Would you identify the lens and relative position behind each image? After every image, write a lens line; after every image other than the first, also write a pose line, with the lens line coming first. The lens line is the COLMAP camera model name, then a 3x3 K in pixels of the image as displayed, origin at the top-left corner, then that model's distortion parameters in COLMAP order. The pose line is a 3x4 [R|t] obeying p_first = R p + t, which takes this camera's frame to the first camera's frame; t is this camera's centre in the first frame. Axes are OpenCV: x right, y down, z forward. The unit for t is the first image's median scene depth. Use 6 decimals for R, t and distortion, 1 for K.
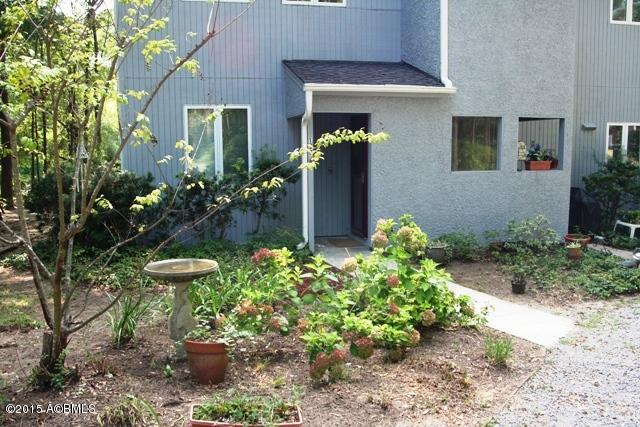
lens RADIAL K [[586.6, 0, 320.0], [0, 586.6, 213.5], [0, 0, 1]] dist [-0.107319, 0.014161]
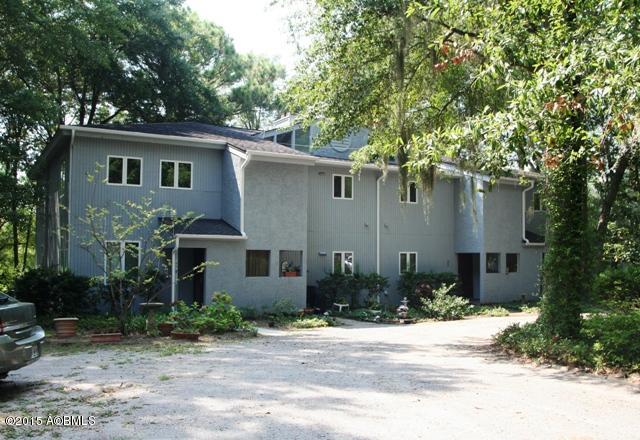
lens RADIAL K [[702.5, 0, 320.0], [0, 702.5, 220.0], [0, 0, 1]] dist [-0.080803, 0.008048]
pose [[0.958486, 0.028818, 0.283681, -0.218438], [0.018942, 0.986247, -0.164190, 0.134404], [-0.284511, 0.162747, 0.944758, -1.373731]]
